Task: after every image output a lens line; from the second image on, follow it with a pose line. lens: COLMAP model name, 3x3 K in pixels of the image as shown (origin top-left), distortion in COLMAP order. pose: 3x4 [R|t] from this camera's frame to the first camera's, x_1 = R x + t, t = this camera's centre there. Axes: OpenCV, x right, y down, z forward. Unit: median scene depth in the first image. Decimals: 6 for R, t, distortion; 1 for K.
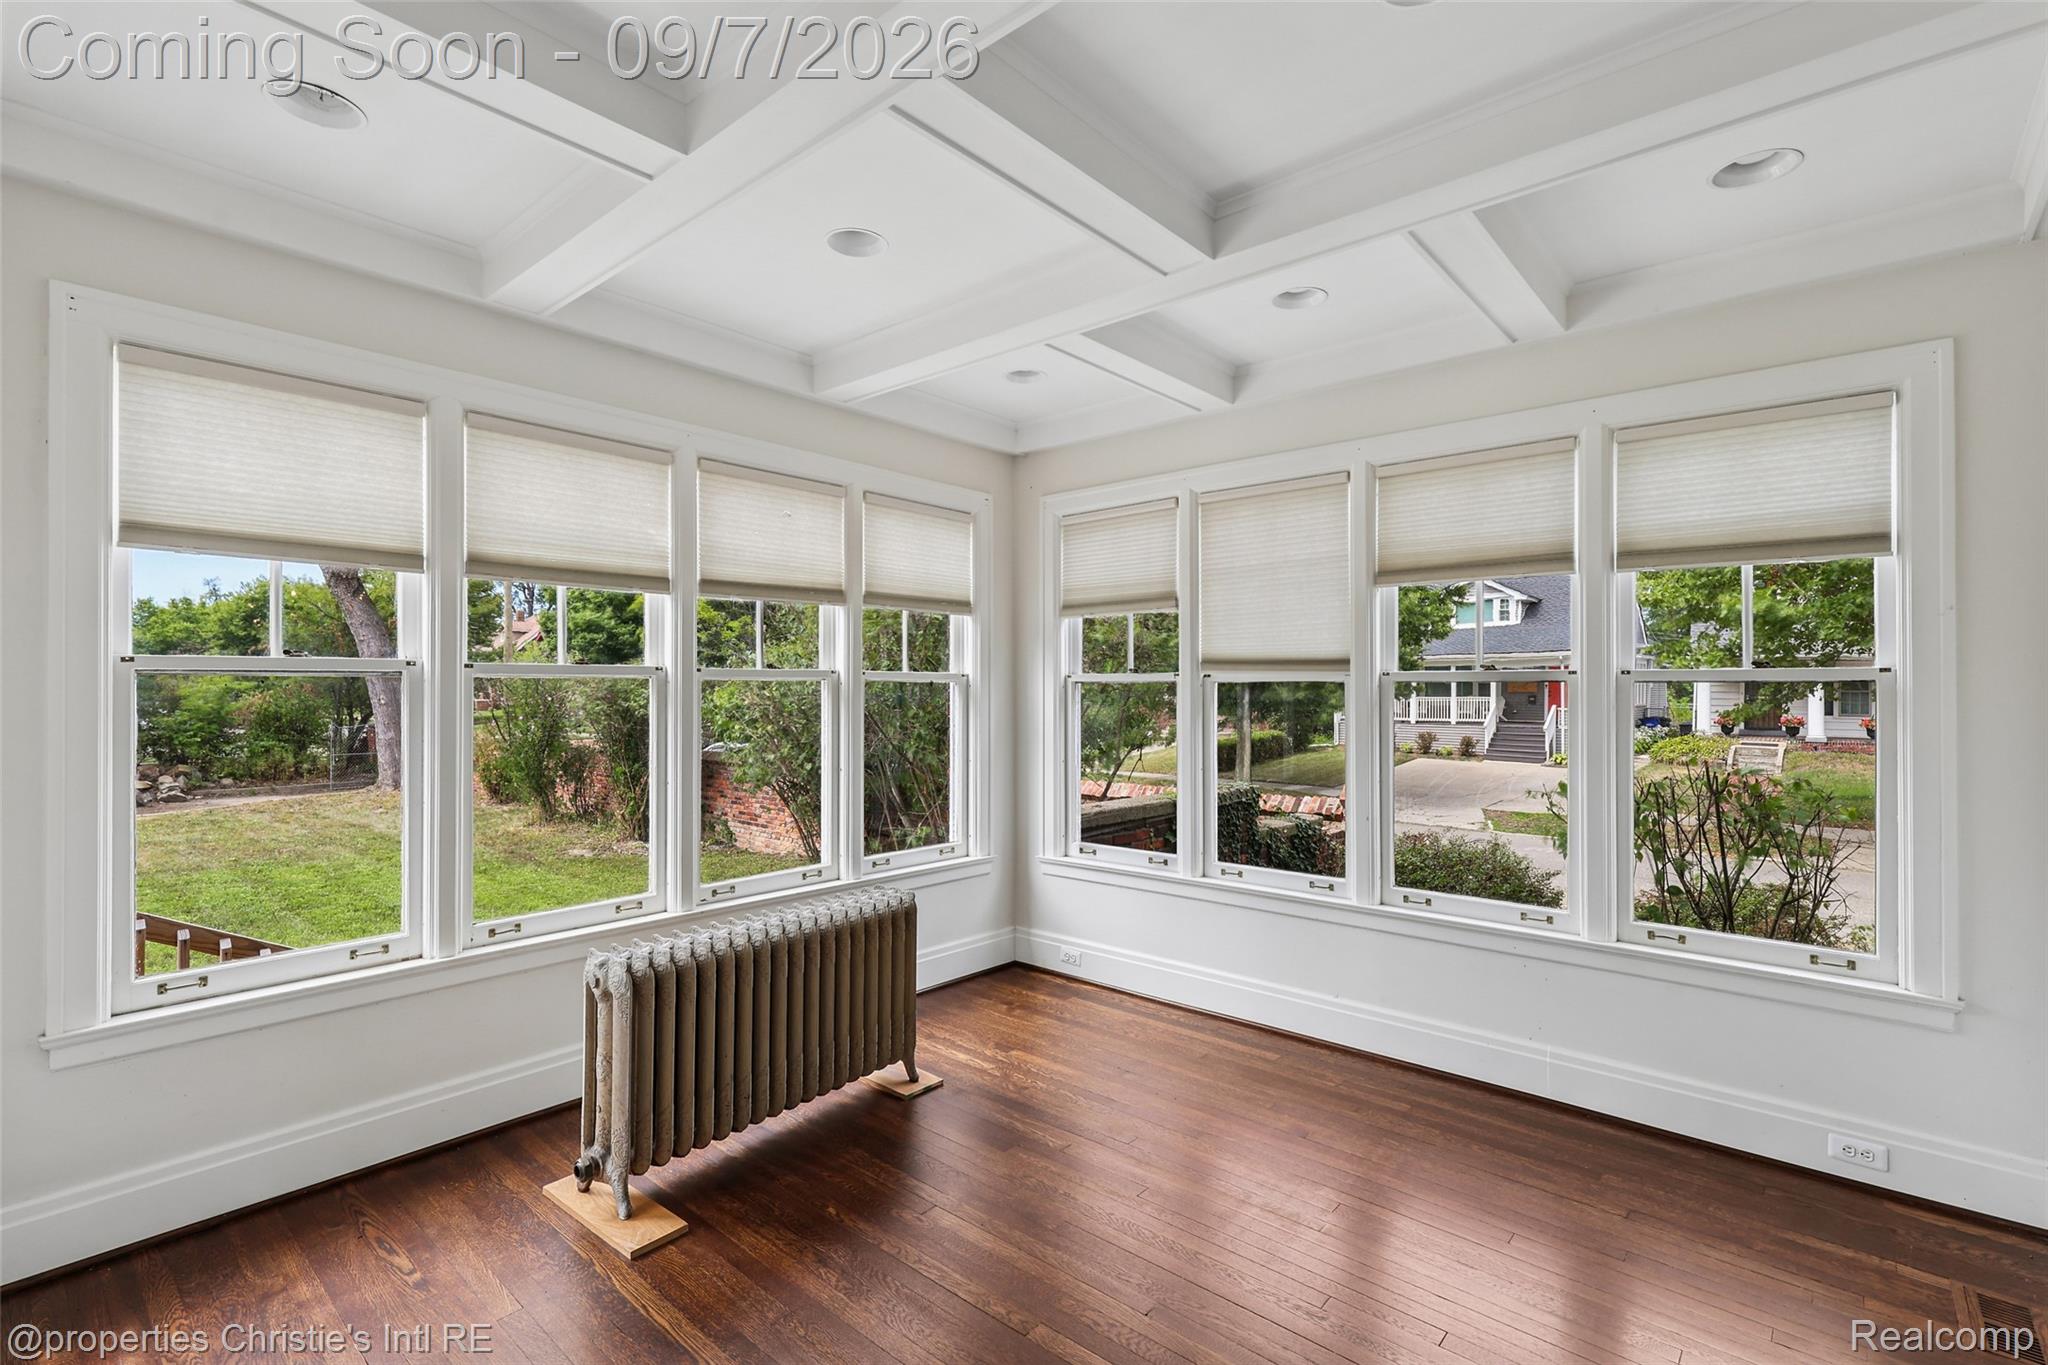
lens RADIAL K [[943.0, 0, 1005.3], [0, 943.0, 686.7], [0, 0, 1]] dist [0.000860, -0.000868]
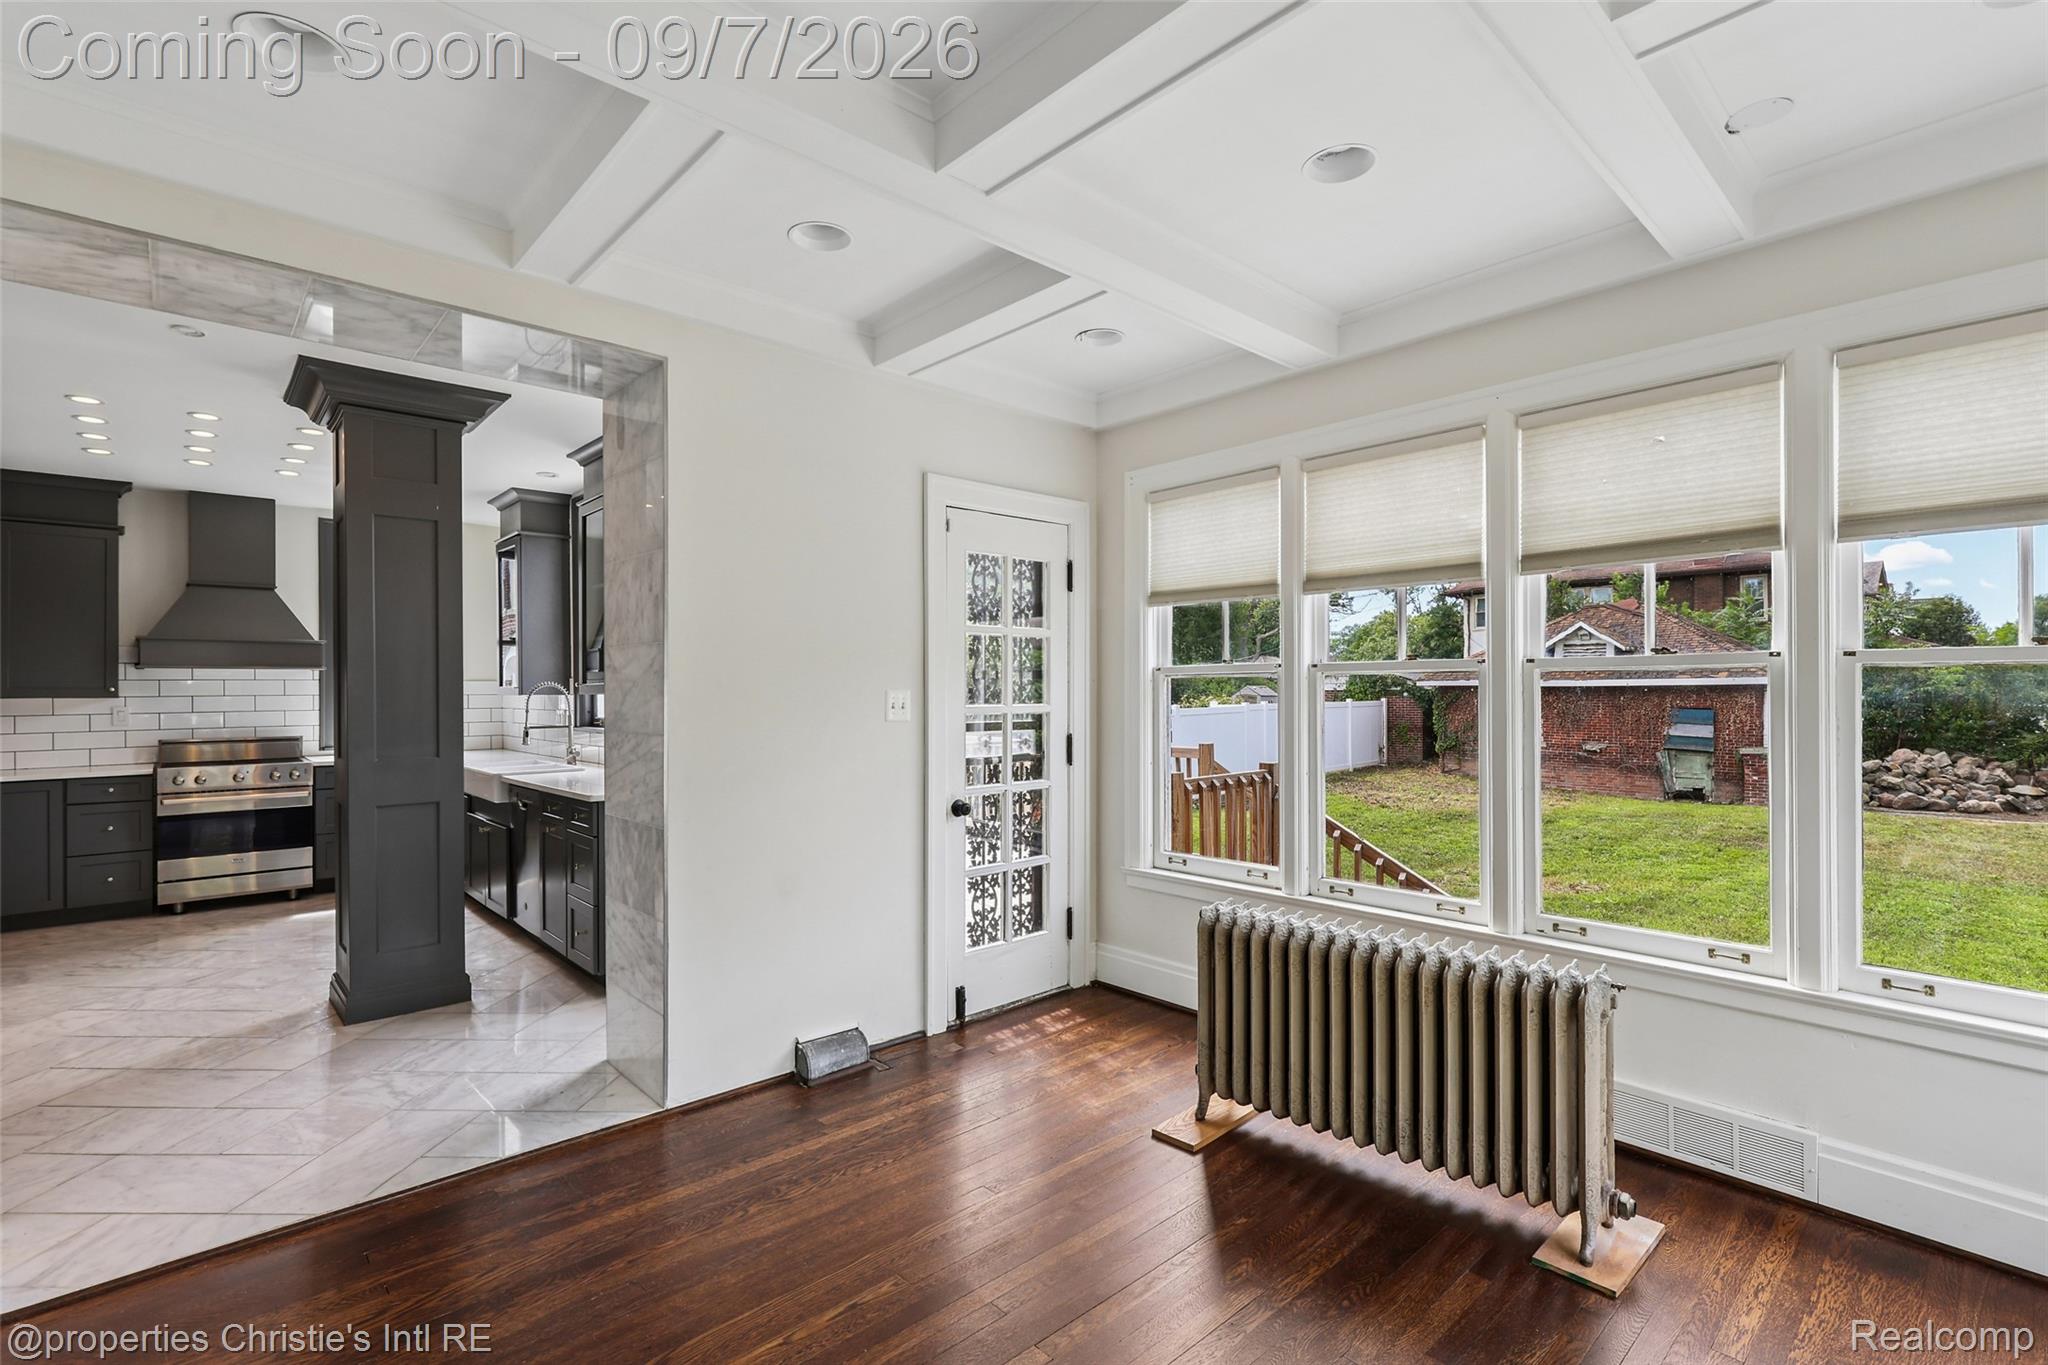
lens RADIAL K [[943.0, 0, 1036.5], [0, 943.0, 691.9], [0, 0, 1]] dist [0.000860, -0.000868]
pose [[-0.109856, 0.002906, -0.993943, 0.584132], [0.012126, 0.999925, 0.001583, 0.003162], [0.993874, -0.011878, -0.109883, 0.655361]]
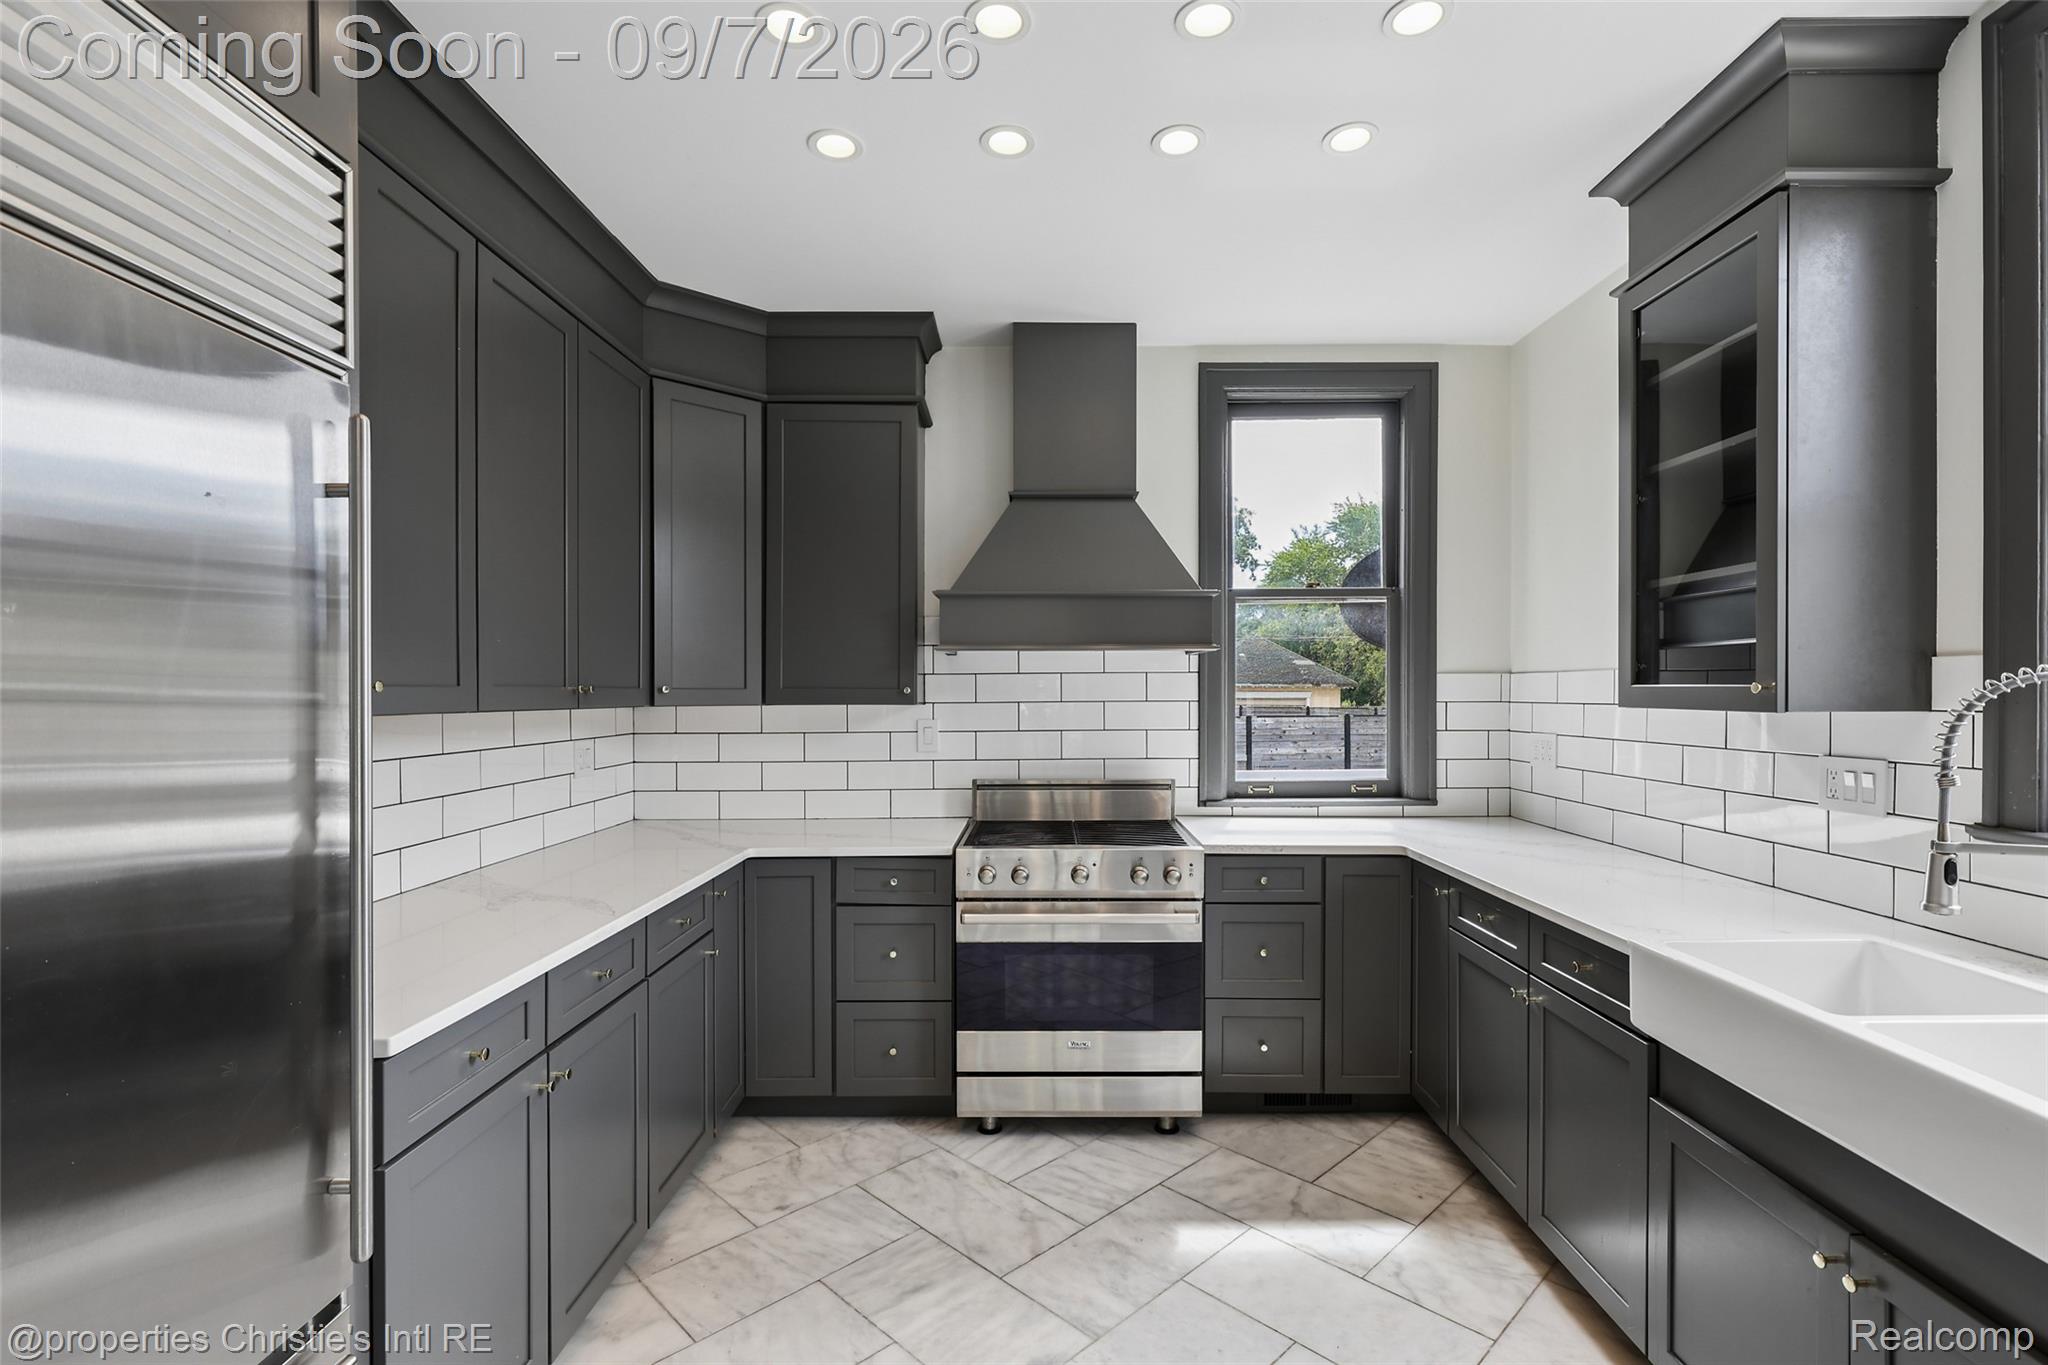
lens RADIAL K [[943.0, 0, 1044.4], [0, 943.0, 699.4], [0, 0, 1]] dist [0.000860, -0.000868]
pose [[-0.757512, 0.006760, -0.652787, 0.299959], [0.007436, 0.999971, 0.001726, -0.000615], [0.652779, -0.003546, -0.757540, 0.358649]]
